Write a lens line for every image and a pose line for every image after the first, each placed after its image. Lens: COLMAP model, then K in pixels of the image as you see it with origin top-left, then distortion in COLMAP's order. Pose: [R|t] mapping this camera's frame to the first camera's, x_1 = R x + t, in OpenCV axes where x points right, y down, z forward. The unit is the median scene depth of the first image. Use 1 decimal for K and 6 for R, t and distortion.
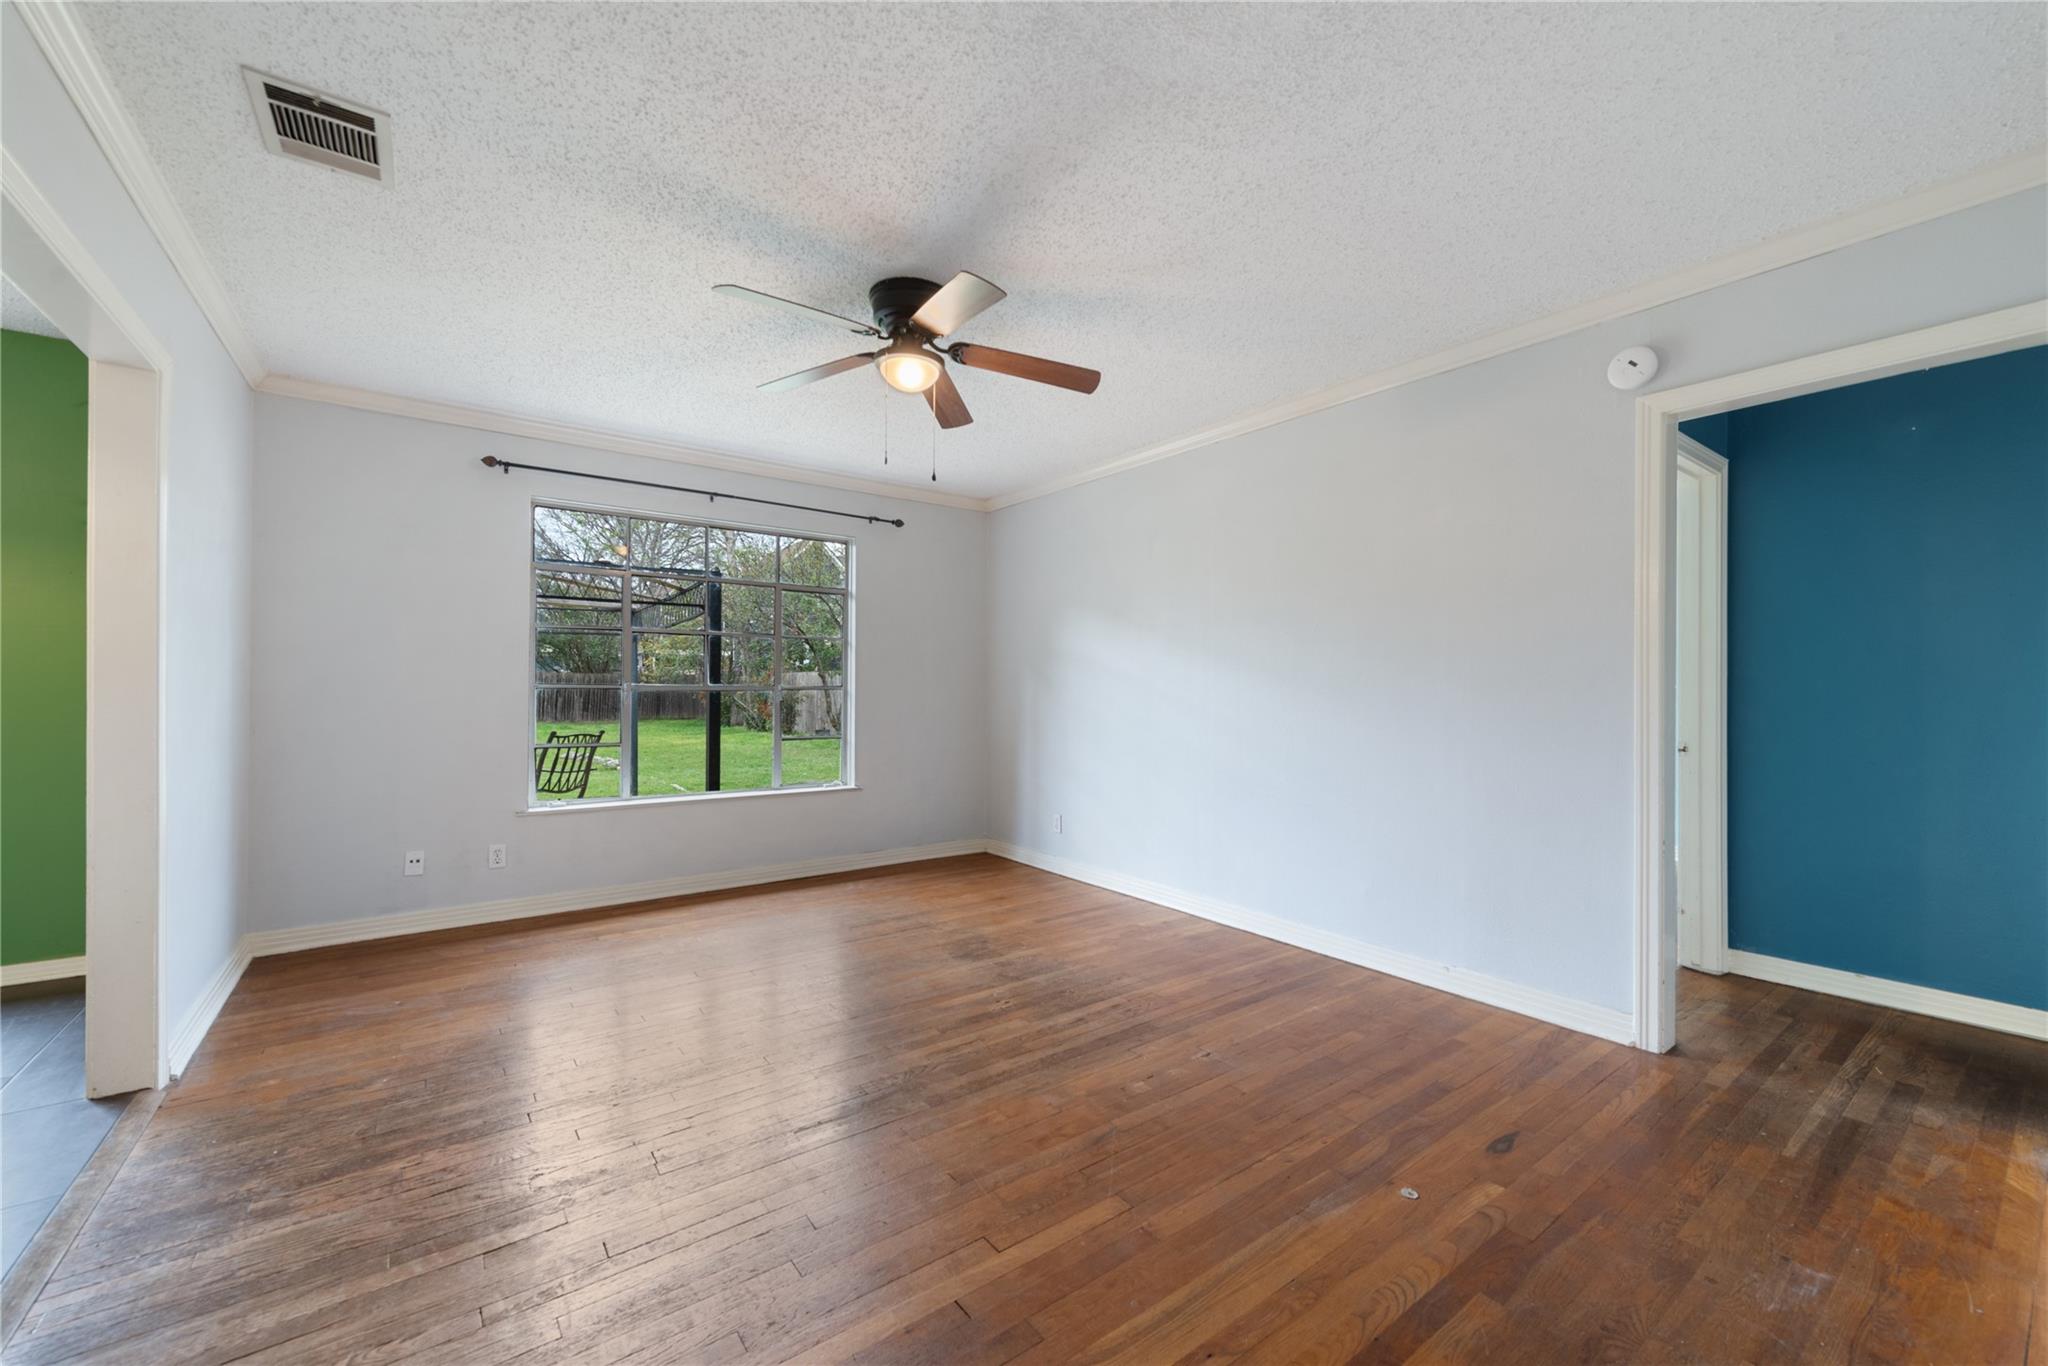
lens RADIAL K [[803.8, 0, 1036.1], [0, 803.8, 685.9], [0, 0, 1]] dist [0.007158, -0.000420]
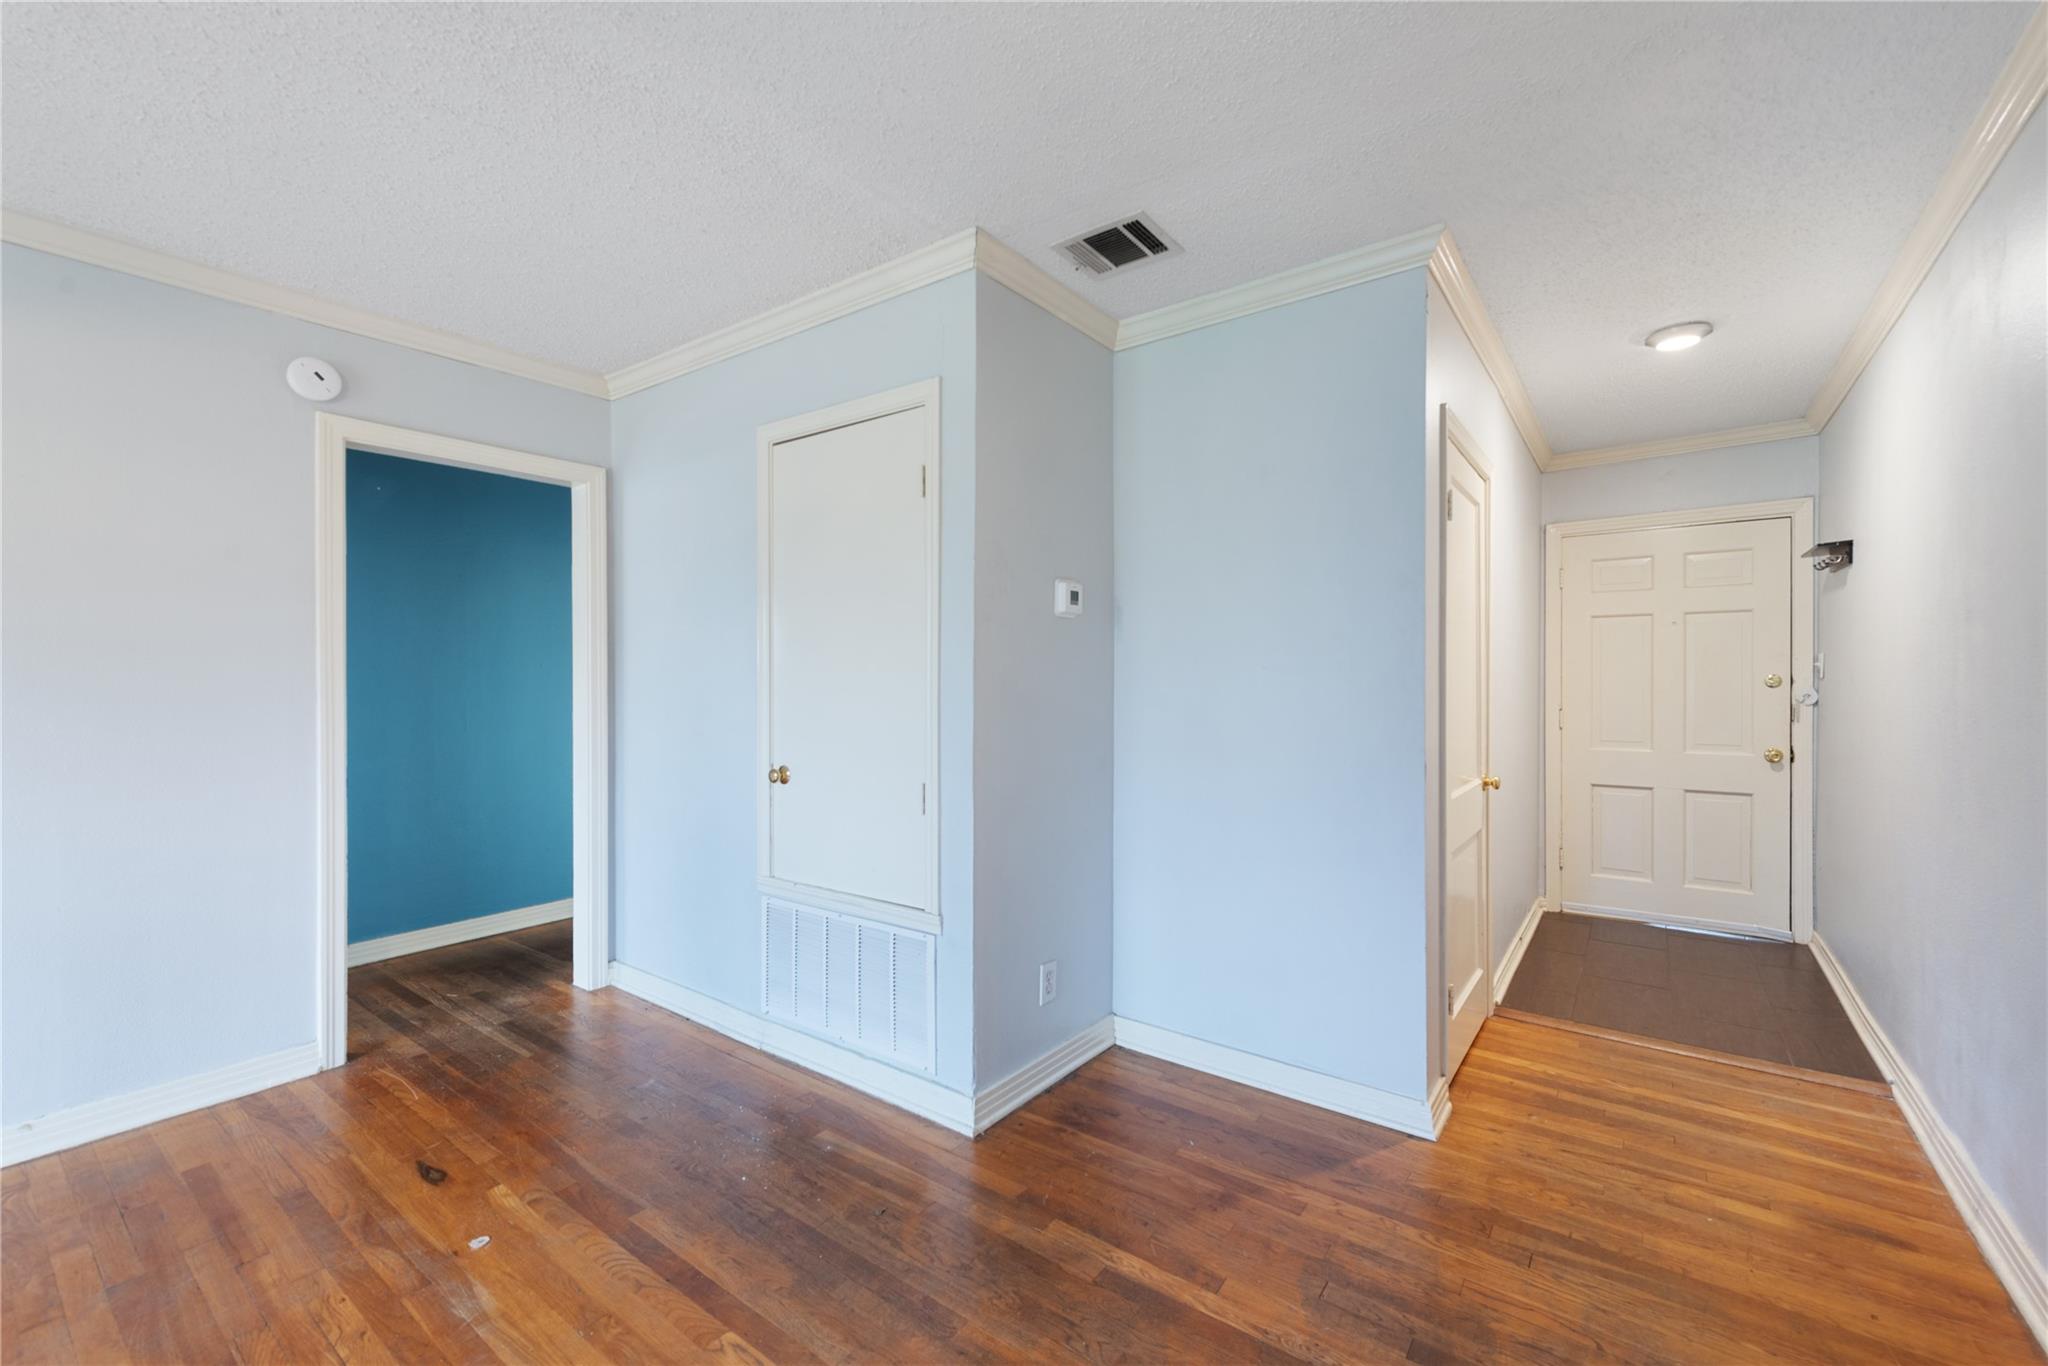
lens RADIAL K [[841.1, 0, 1034.3], [0, 841.1, 683.3], [0, 0, 1]] dist [0.006371, -0.000429]
pose [[-0.276222, -0.008959, 0.961052, -0.490550], [-0.000159, 0.999957, 0.009276, -0.036030], [-0.961094, 0.002410, -0.276211, 0.455307]]
